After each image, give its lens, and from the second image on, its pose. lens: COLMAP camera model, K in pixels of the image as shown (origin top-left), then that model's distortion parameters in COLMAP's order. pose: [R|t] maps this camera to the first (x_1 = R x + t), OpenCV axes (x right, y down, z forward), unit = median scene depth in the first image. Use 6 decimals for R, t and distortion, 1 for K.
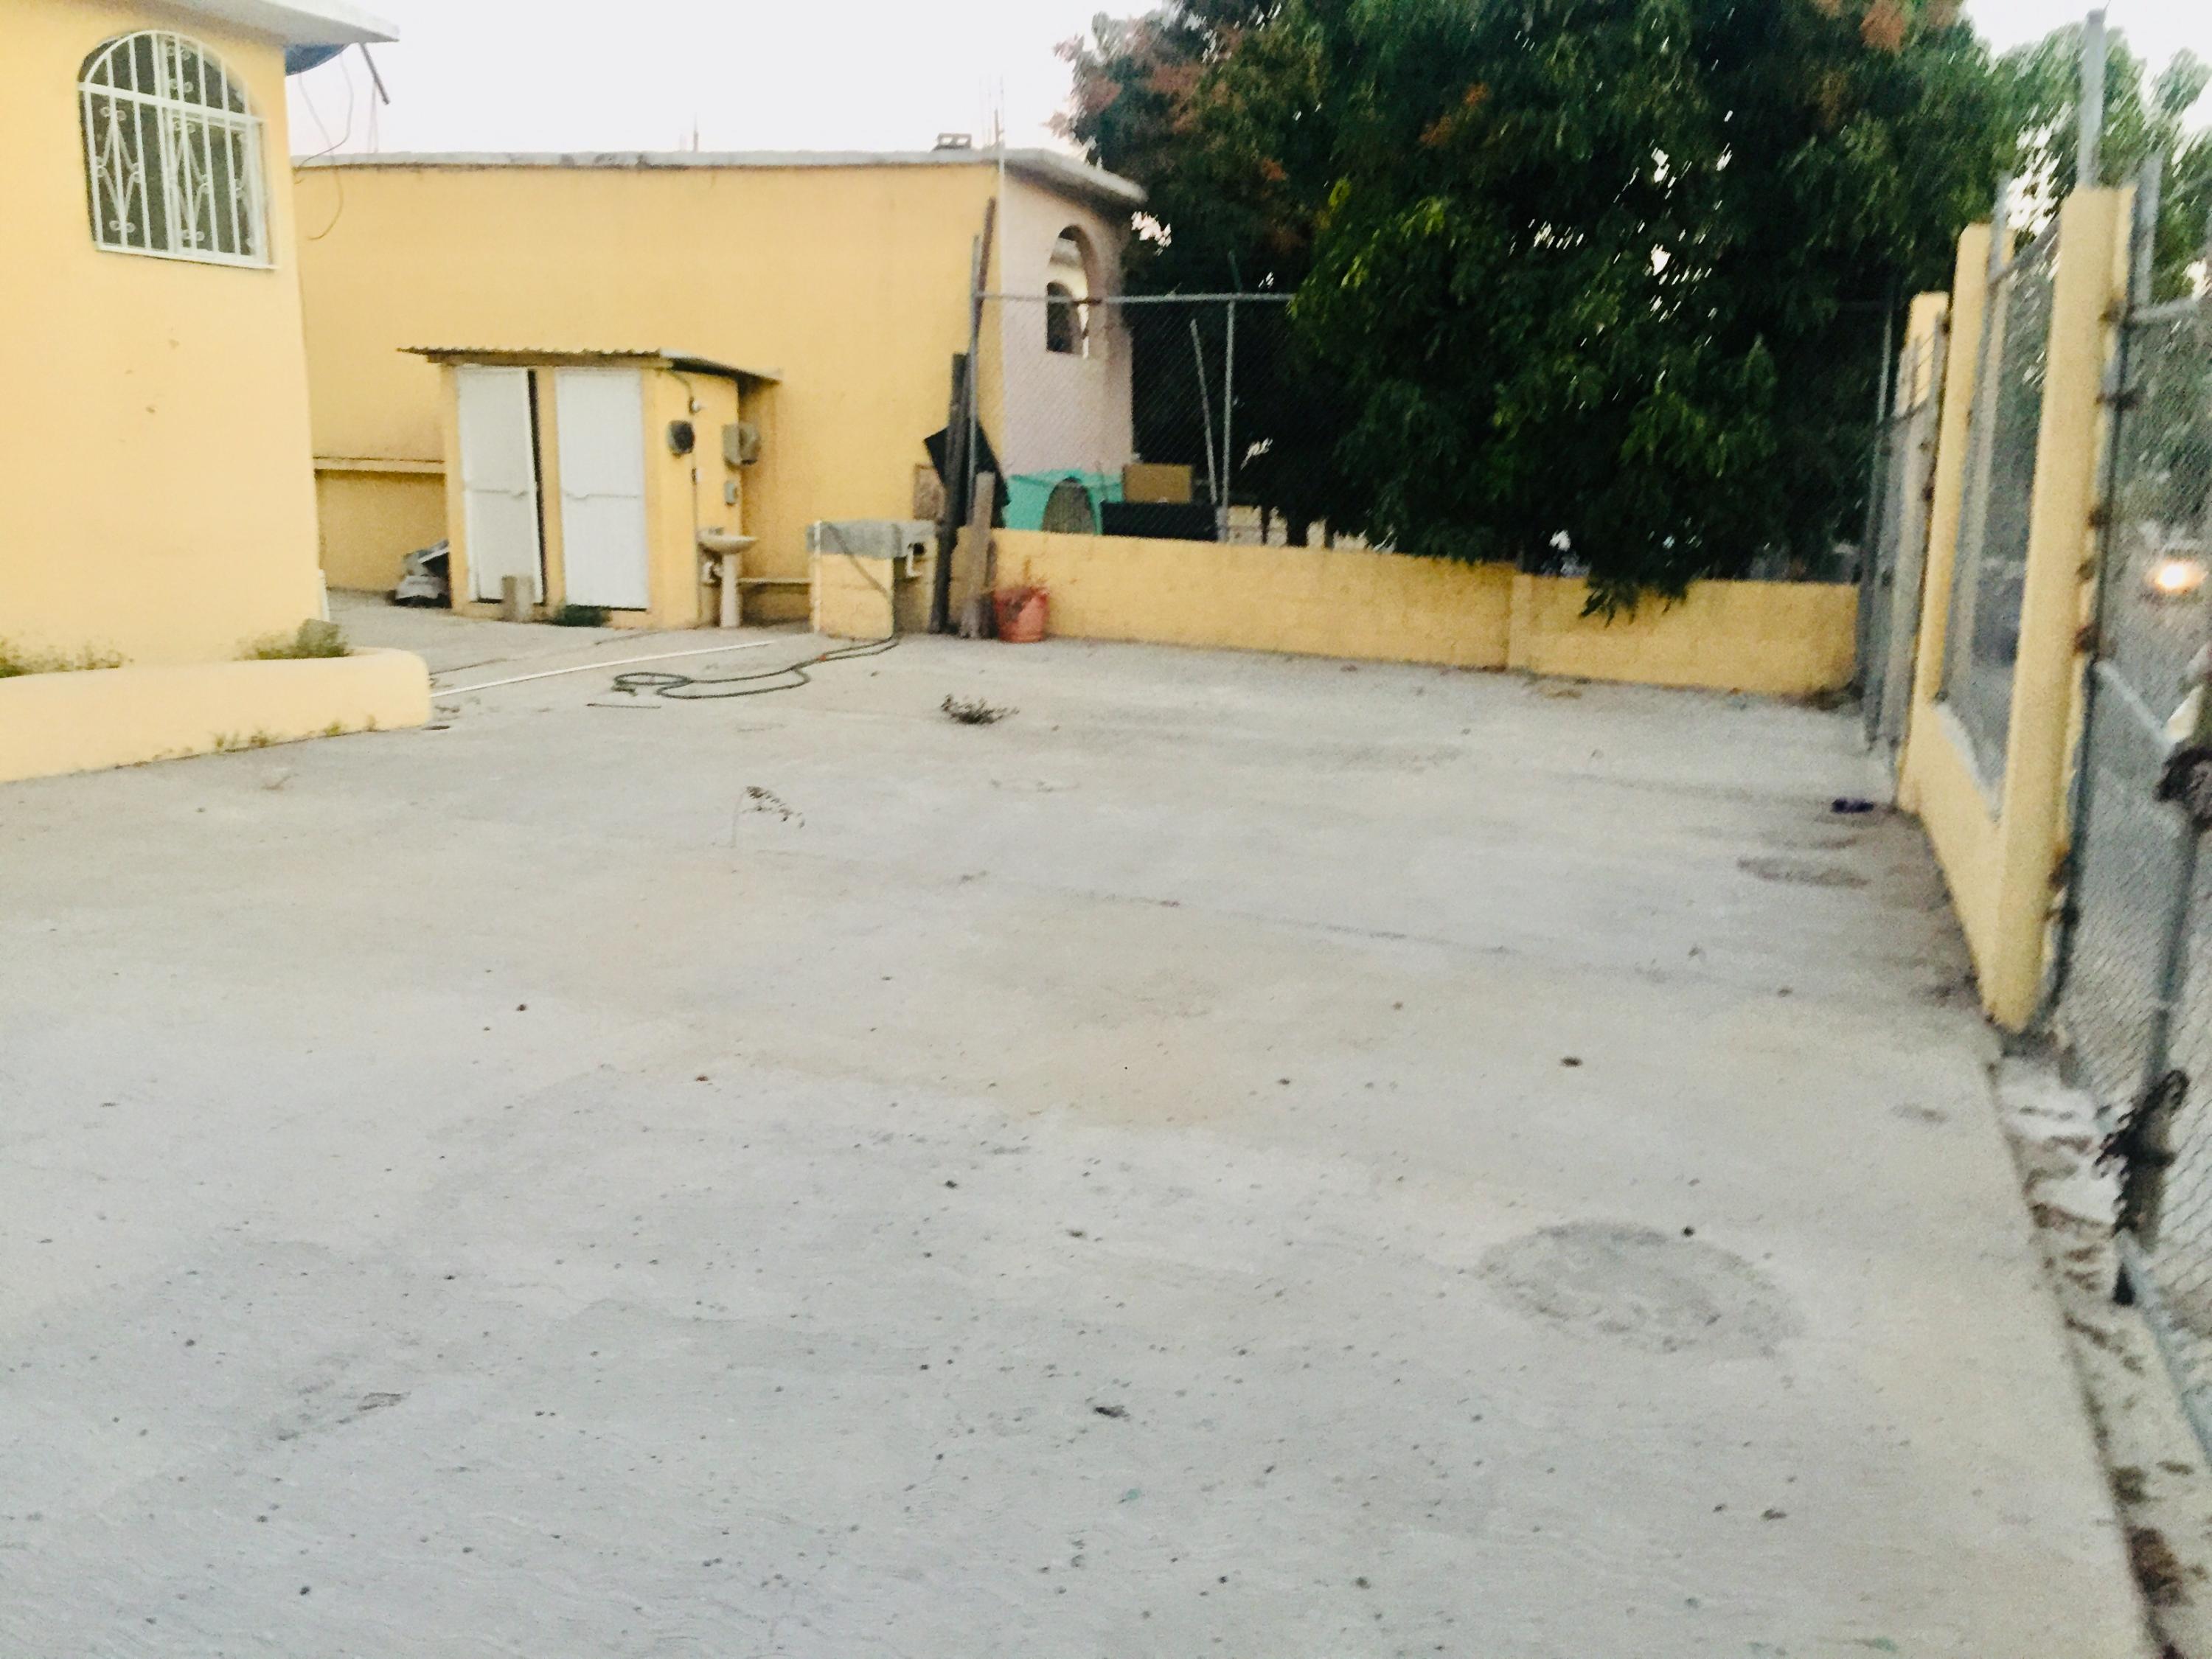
lens RADIAL K [[1895.5, 0, 1093.5], [0, 1895.5, 831.0], [0, 0, 1]] dist [0.106851, -0.126803]
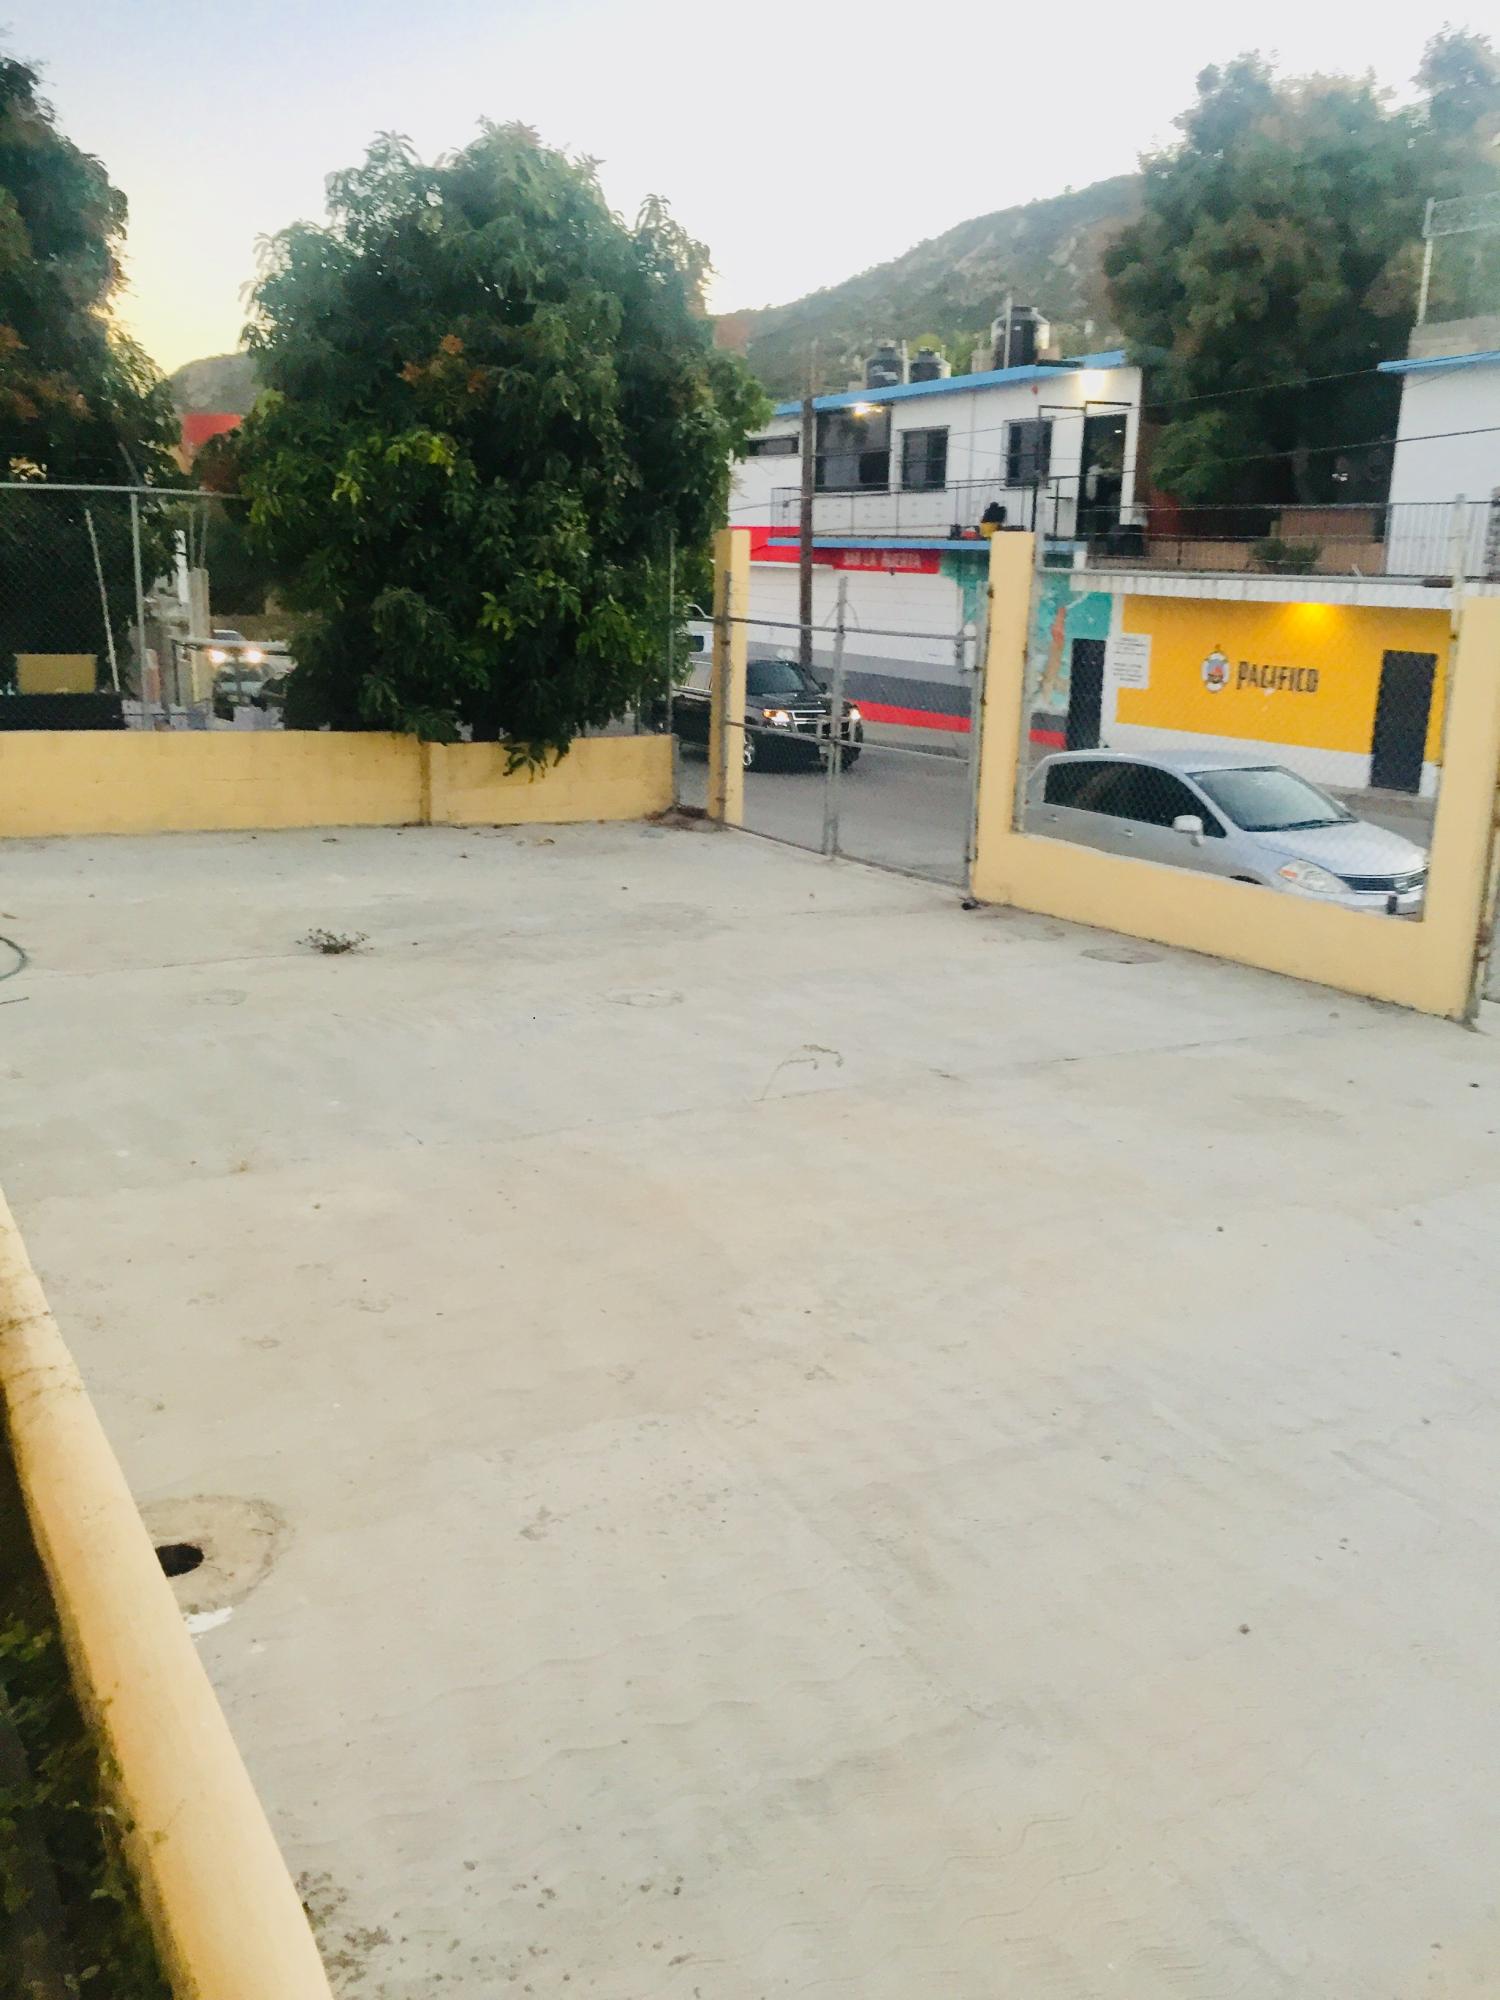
lens RADIAL K [[1708.6, 0, 745.6], [0, 1708.6, 1017.9], [0, 0, 1]] dist [0.057643, -0.006339]
pose [[0.630277, -0.209030, 0.747702, -0.446860], [0.143034, 0.977851, 0.152800, -0.094217], [-0.763081, 0.010640, 0.646215, 0.151484]]
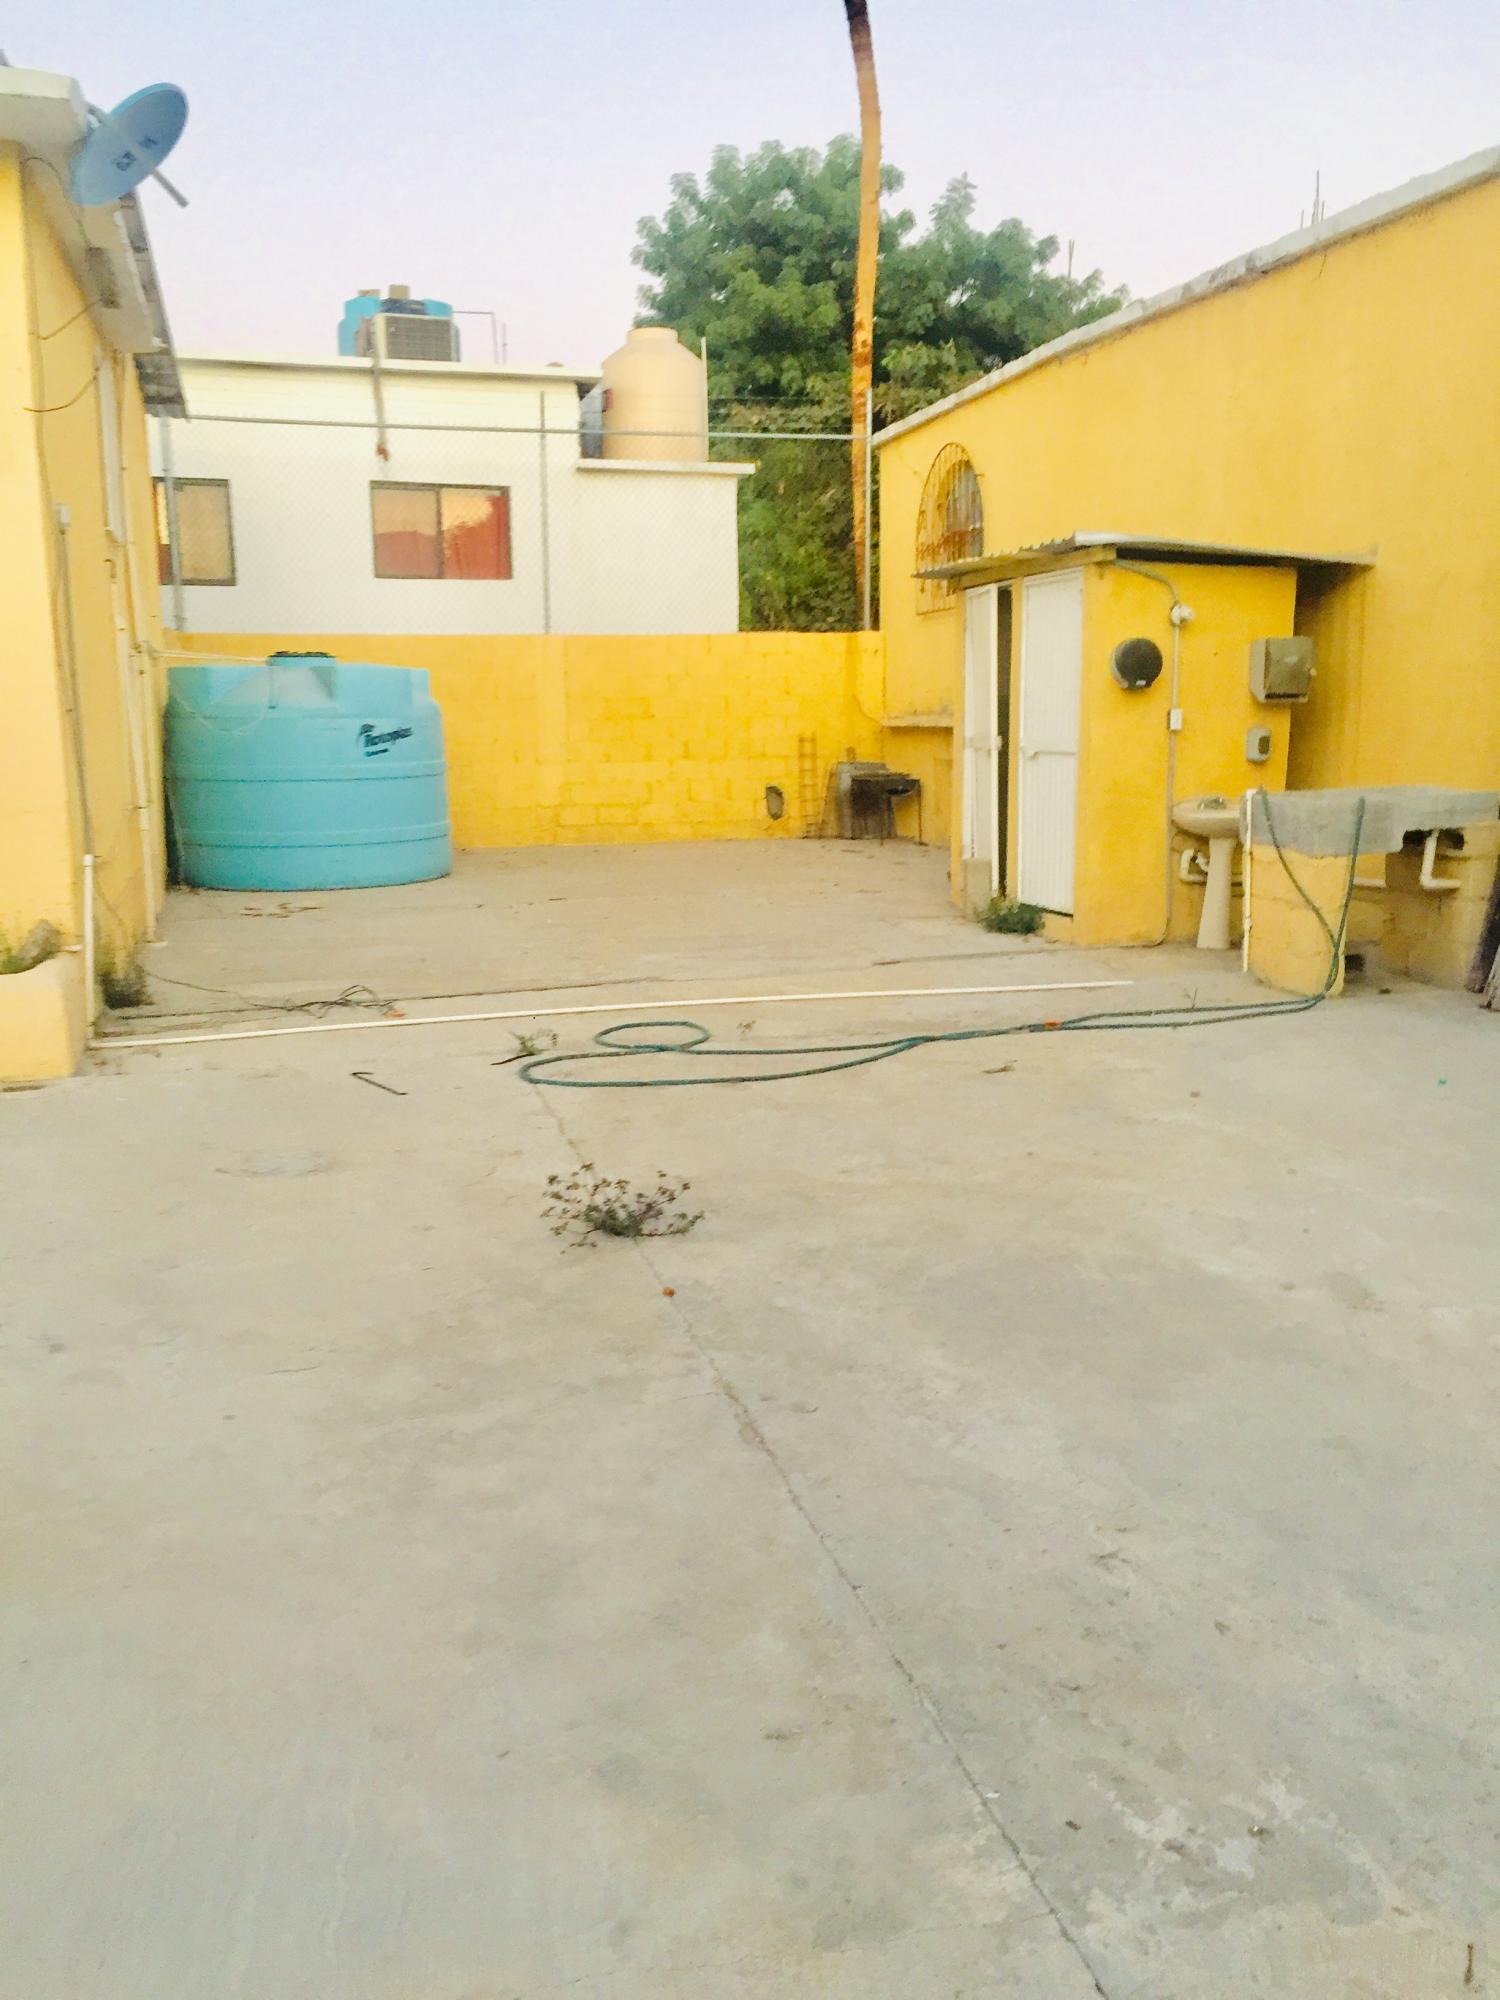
lens RADIAL K [[1713.8, 0, 755.3], [0, 1713.8, 997.7], [0, 0, 1]] dist [0.106851, -0.126803]
pose [[0.585019, 0.112455, -0.803186, 0.203108], [-0.135843, 0.989936, 0.039657, -0.096066], [0.799562, 0.085907, 0.594407, 0.542387]]
